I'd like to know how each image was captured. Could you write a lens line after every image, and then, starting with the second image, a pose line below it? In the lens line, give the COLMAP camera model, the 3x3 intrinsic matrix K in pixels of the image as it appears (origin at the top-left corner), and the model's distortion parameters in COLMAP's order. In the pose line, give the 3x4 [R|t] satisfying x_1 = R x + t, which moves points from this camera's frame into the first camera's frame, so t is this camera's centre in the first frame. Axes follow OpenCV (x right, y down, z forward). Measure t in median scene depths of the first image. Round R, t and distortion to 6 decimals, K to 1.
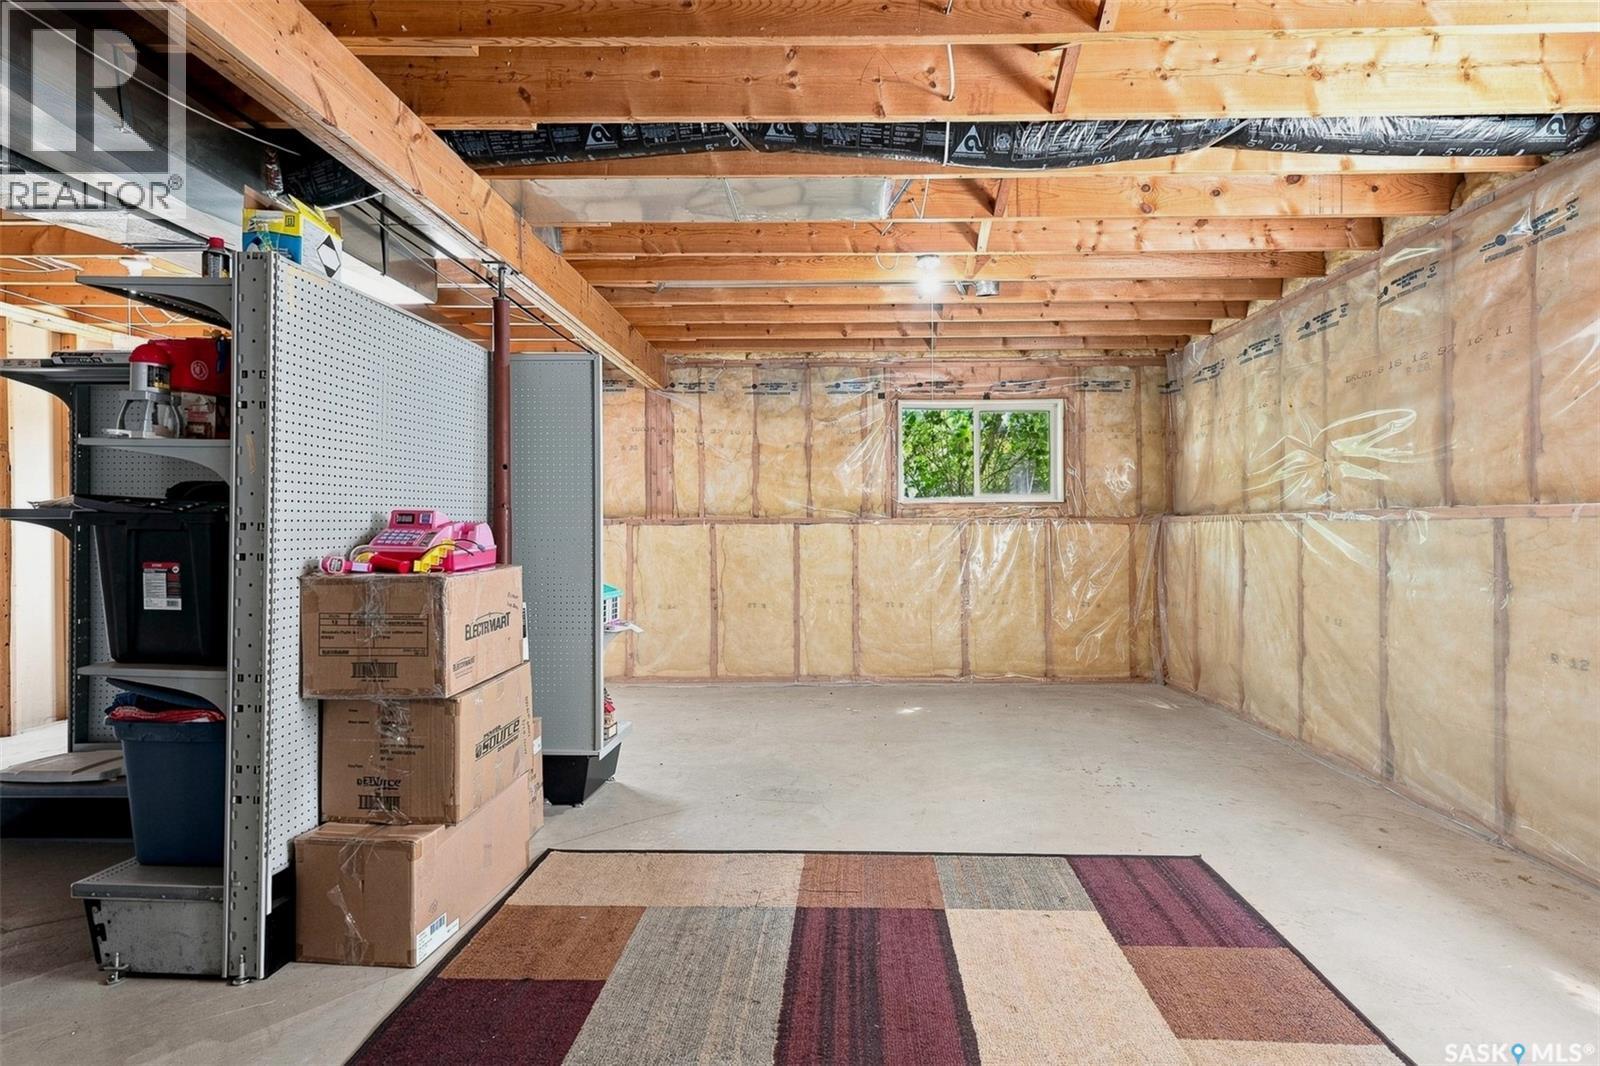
lens RADIAL K [[778.5, 0, 800.0], [0, 778.5, 533.0], [0, 0, 1]] dist [0.026710, -0.000281]
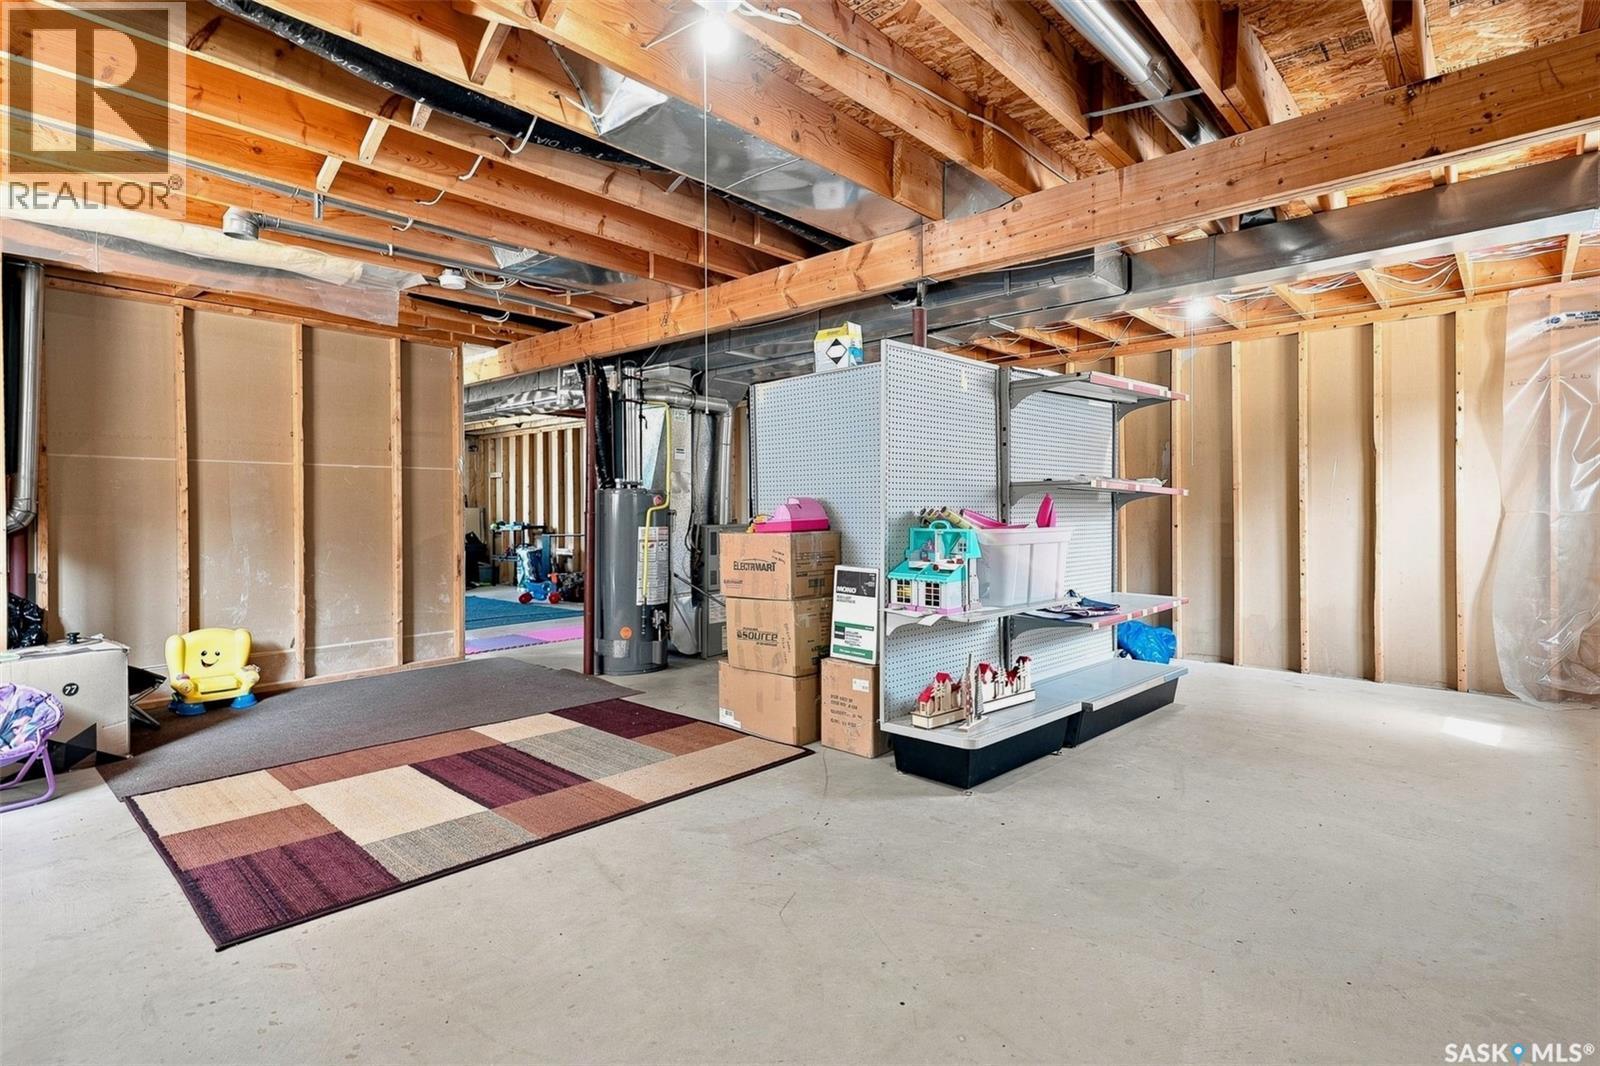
lens RADIAL K [[778.5, 0, 800.0], [0, 778.5, 533.0], [0, 0, 1]] dist [0.026710, -0.000281]
pose [[-0.620303, 0.030286, -0.783777, 0.855625], [-0.006532, 0.999020, 0.043772, -0.024250], [0.784335, 0.032272, -0.619497, 2.170768]]
